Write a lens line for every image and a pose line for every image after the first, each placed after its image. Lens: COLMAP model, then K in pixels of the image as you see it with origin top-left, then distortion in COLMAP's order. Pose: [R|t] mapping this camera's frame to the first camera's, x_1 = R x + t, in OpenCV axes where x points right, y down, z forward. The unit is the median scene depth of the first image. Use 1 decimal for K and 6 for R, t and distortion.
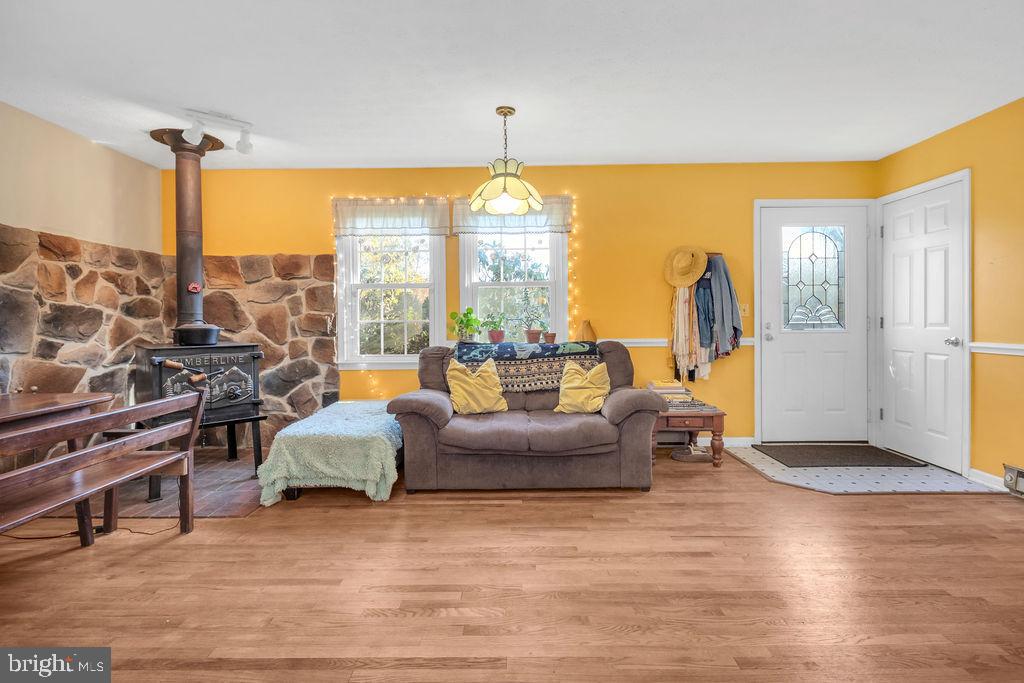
lens RADIAL K [[499.3, 0, 511.7], [0, 499.3, 328.2], [0, 0, 1]] dist [-0.001273, -0.000939]
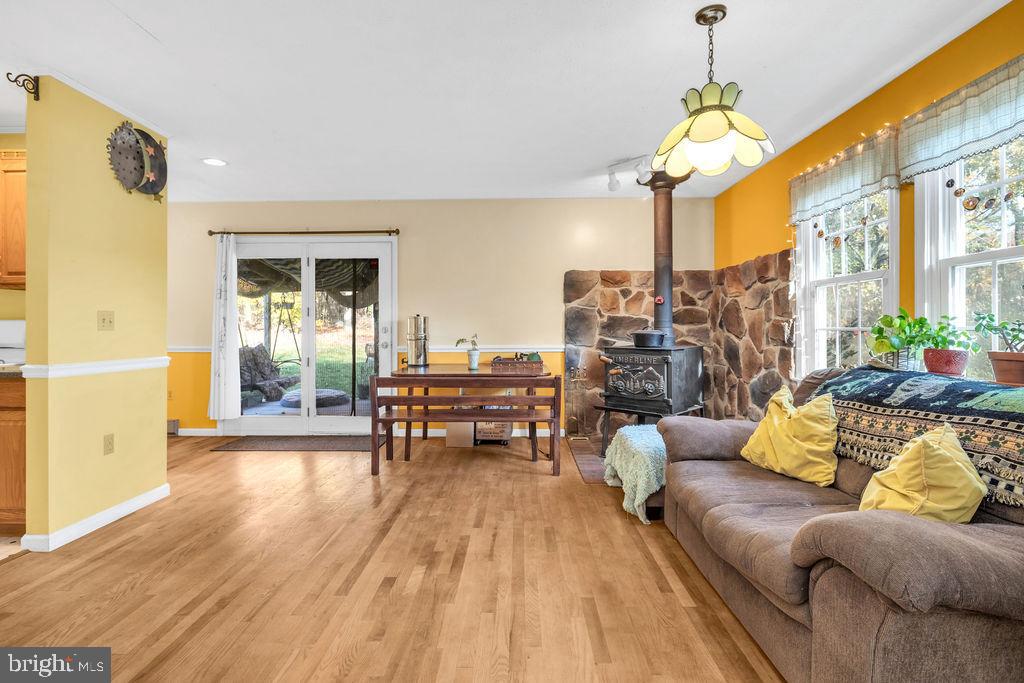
lens RADIAL K [[495.0, 0, 509.9], [0, 495.0, 329.2], [0, 0, 1]] dist [0.001896, -0.002065]
pose [[-0.007299, 0.011058, -0.999912, 0.596509], [-0.014571, 0.999832, 0.011164, -0.019149], [0.999867, 0.014651, -0.007137, 0.679290]]
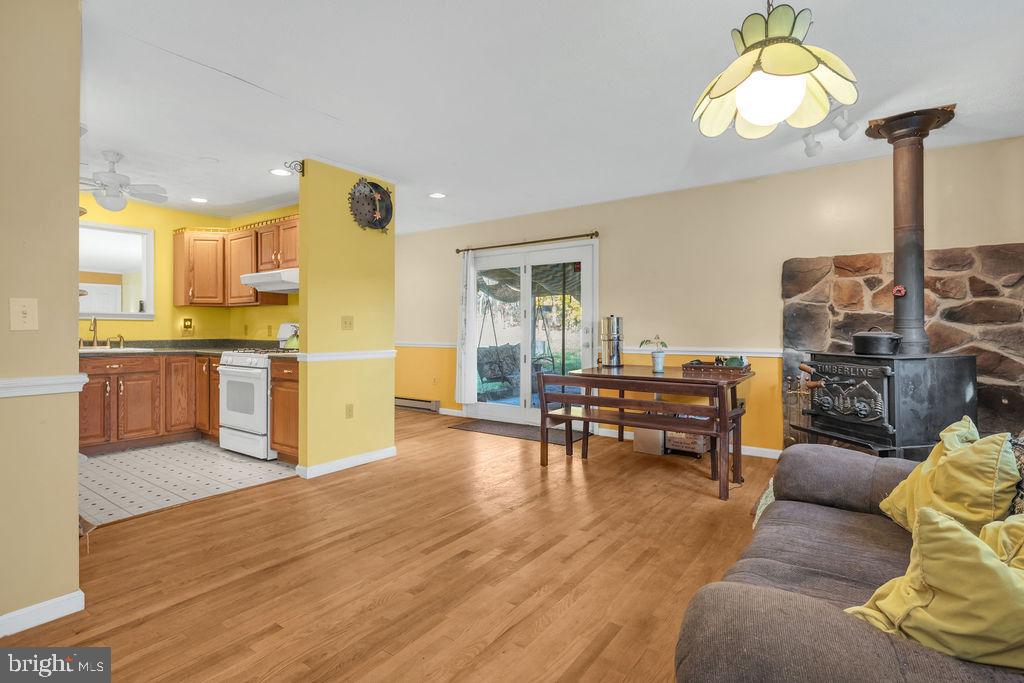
lens RADIAL K [[499.3, 0, 511.7], [0, 499.3, 328.2], [0, 0, 1]] dist [-0.001273, -0.000939]
pose [[-0.570399, 0.007669, -0.821332, 0.515052], [-0.008372, 0.999850, 0.015150, -0.022889], [0.821325, 0.015518, -0.570250, 0.987799]]
